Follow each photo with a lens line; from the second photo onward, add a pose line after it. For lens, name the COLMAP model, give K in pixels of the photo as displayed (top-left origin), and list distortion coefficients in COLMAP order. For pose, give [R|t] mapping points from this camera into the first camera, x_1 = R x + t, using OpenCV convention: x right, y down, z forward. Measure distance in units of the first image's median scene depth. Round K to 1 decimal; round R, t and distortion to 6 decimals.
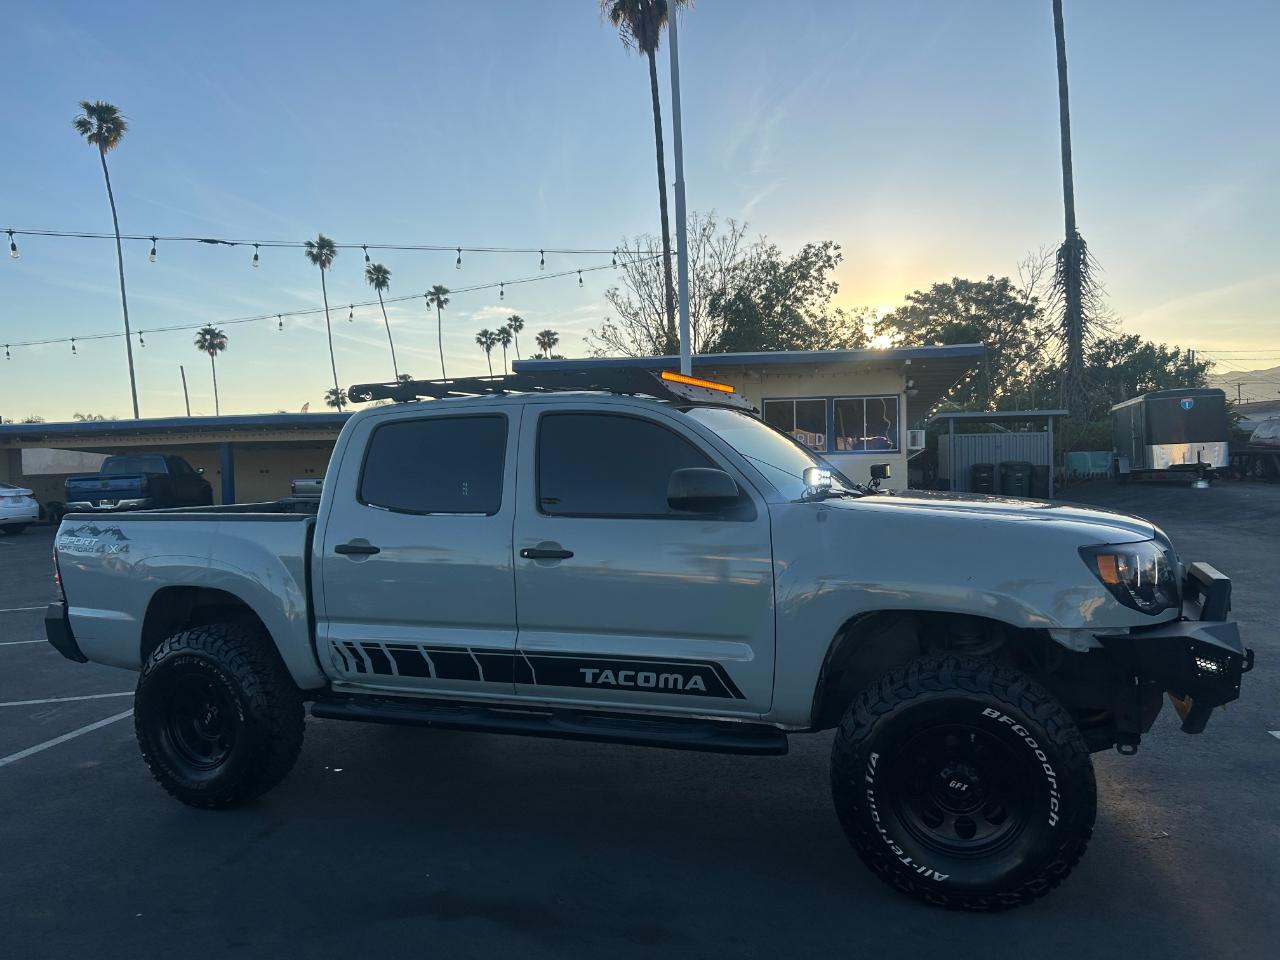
lens RADIAL K [[963.0, 0, 641.1], [0, 963.0, 482.9], [0, 0, 1]] dist [0.049636, -0.055816]
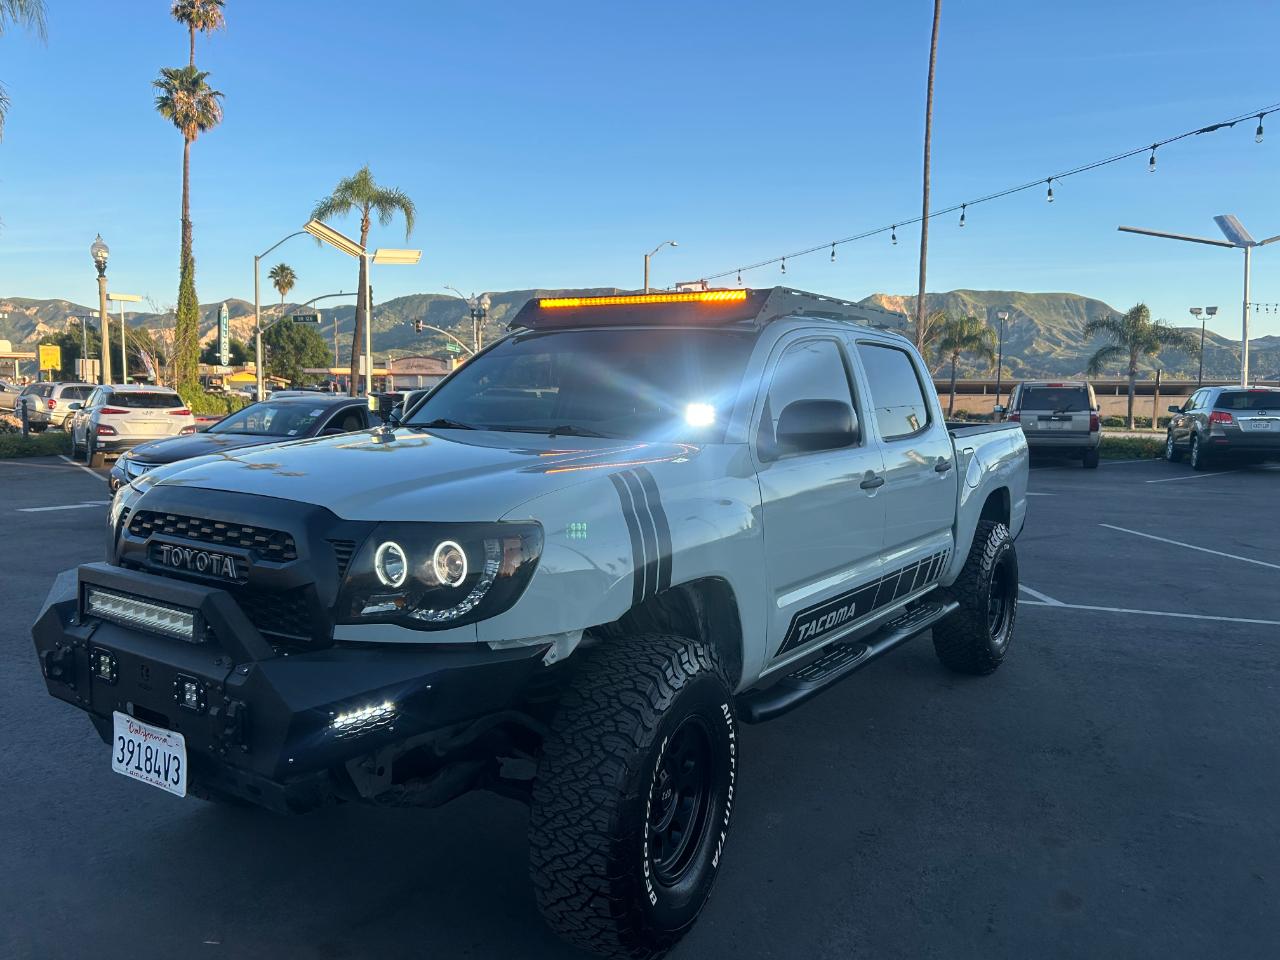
lens RADIAL K [[963.0, 0, 648.2], [0, 963.0, 477.4], [0, 0, 1]] dist [0.049636, -0.055816]
pose [[-0.208229, 0.112841, -0.971549, 0.978095], [-0.030277, 0.992103, 0.121717, -0.053378], [0.977611, 0.054761, -0.203168, 1.259568]]
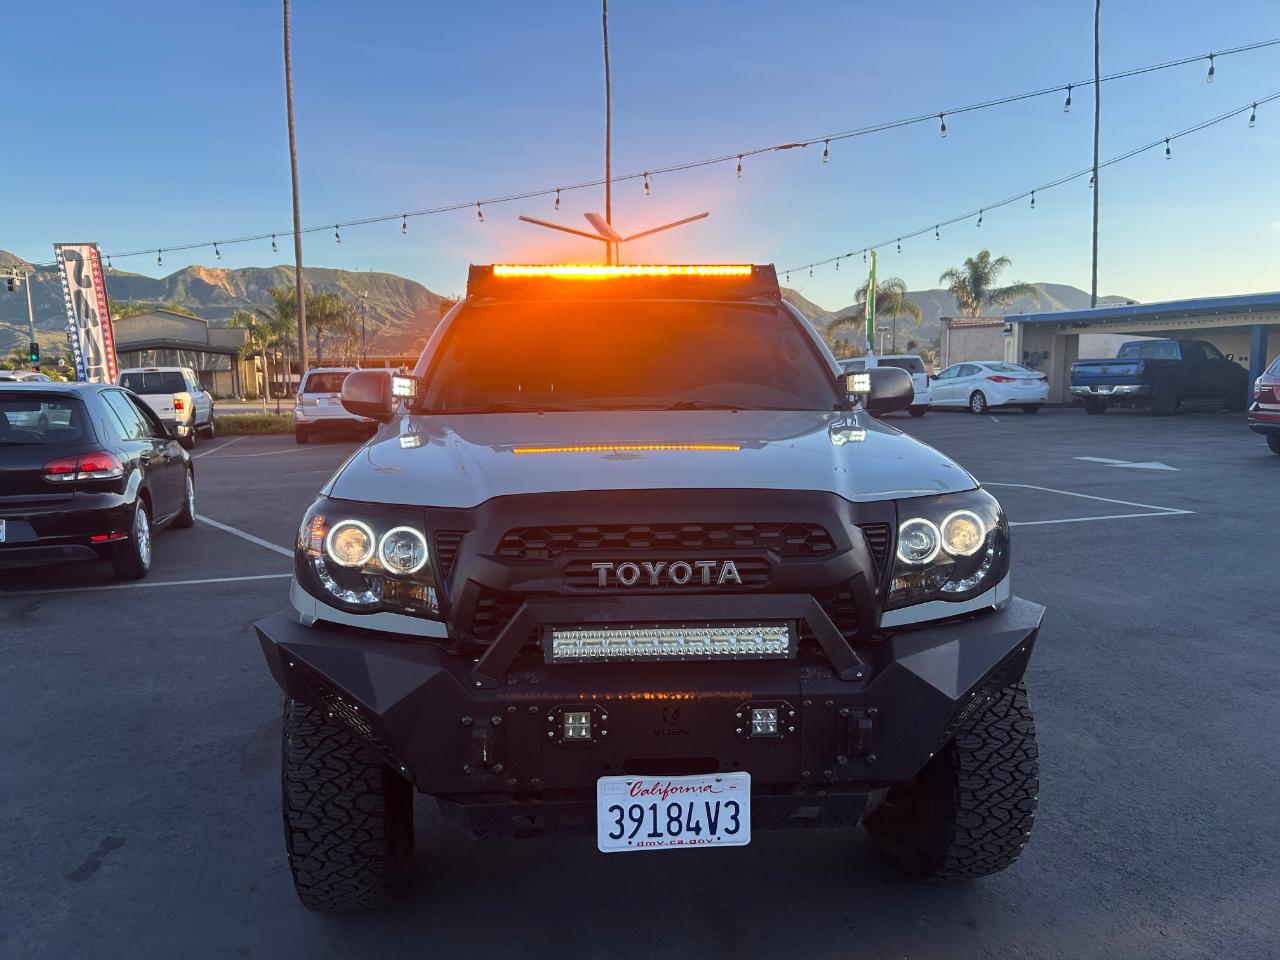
lens RADIAL K [[963.0, 0, 636.0], [0, 963.0, 481.8], [0, 0, 1]] dist [0.049636, -0.055816]
pose [[0.424522, 0.128488, -0.896254, 0.891064], [-0.021218, 0.991020, 0.132023, -0.033496], [0.905169, -0.037030, 0.423436, 0.671259]]
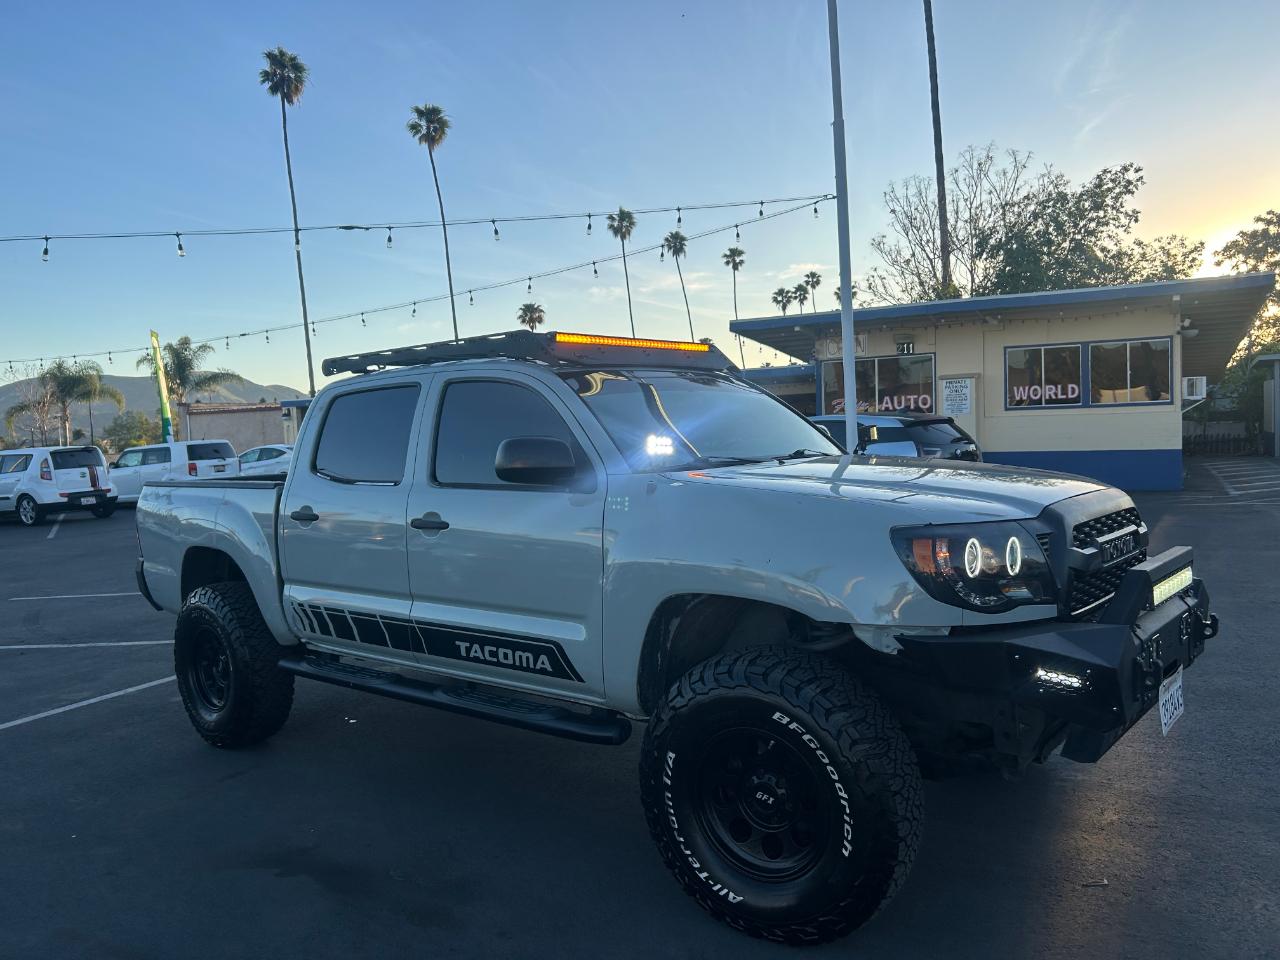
lens RADIAL K [[963.0, 0, 640.2], [0, 963.0, 472.9], [0, 0, 1]] dist [0.049636, -0.055816]
pose [[0.950204, -0.002014, -0.311623, 0.371088], [0.011994, 0.999475, 0.030113, -0.005986], [0.311398, -0.032351, 0.949729, 0.110244]]
